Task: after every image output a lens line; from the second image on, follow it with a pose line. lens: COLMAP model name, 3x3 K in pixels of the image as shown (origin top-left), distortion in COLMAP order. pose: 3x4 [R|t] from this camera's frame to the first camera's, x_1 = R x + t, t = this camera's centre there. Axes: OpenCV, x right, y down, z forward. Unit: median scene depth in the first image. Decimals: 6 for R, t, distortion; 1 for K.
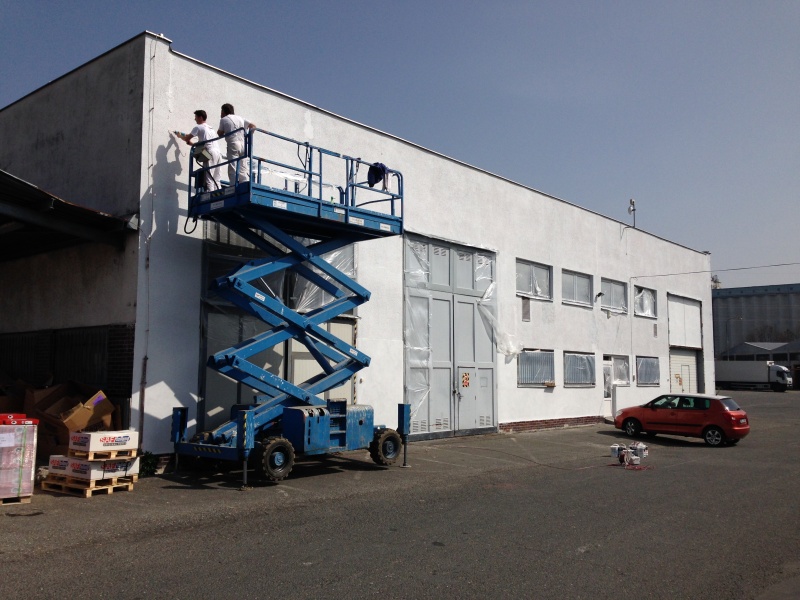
lens RADIAL K [[734.1, 0, 400.0], [0, 734.1, 300.0], [0, 0, 1]] dist [0.007336, -0.003391]
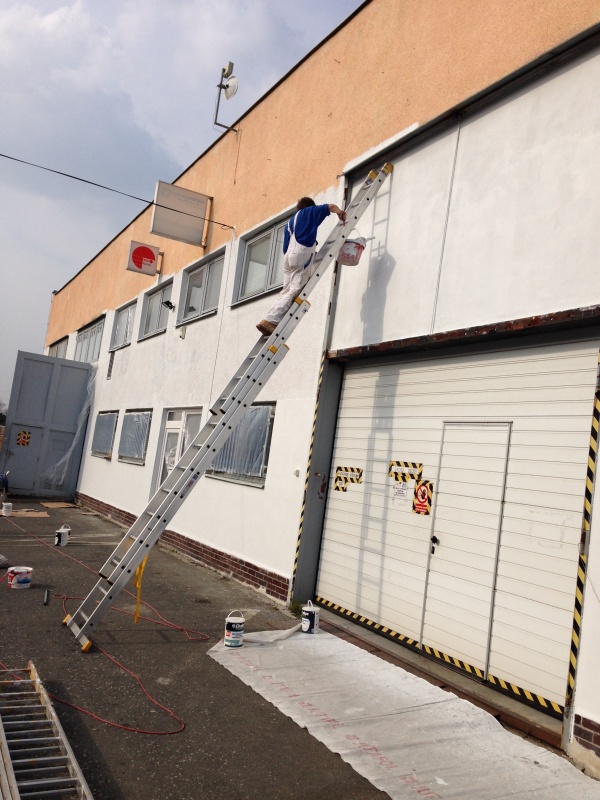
lens RADIAL K [[734.1, 0, 300.0], [0, 734.1, 400.0], [0, 0, 1]] dist [0.007336, -0.003391]
pose [[-0.375574, -0.149837, -0.914600, 0.799019], [-0.042304, 0.988587, -0.144586, 0.155321], [0.925827, -0.015611, -0.377626, 1.427755]]
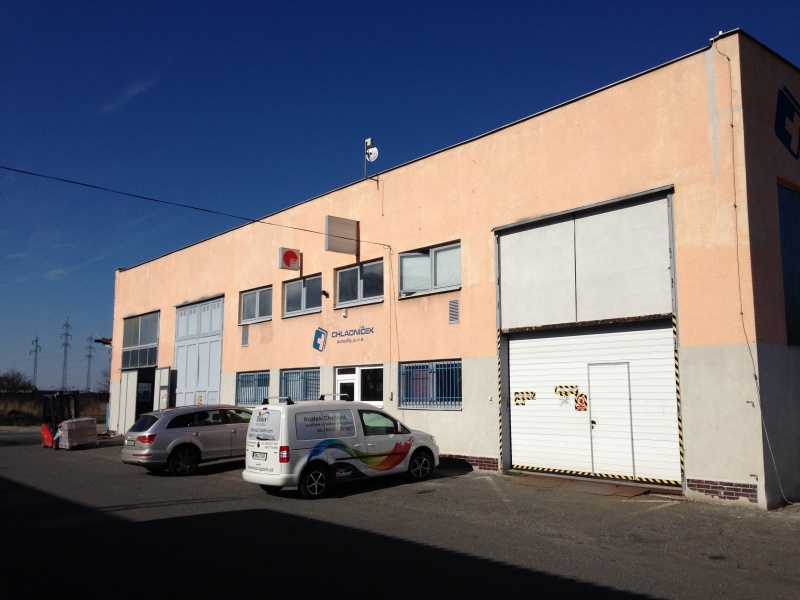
lens RADIAL K [[734.1, 0, 400.0], [0, 734.1, 300.0], [0, 0, 1]] dist [0.007336, -0.003391]
pose [[-0.168335, -0.133591, -0.976635, 1.136629], [0.103017, 0.982964, -0.152213, 0.142581], [0.980332, -0.126233, -0.151705, 1.313152]]
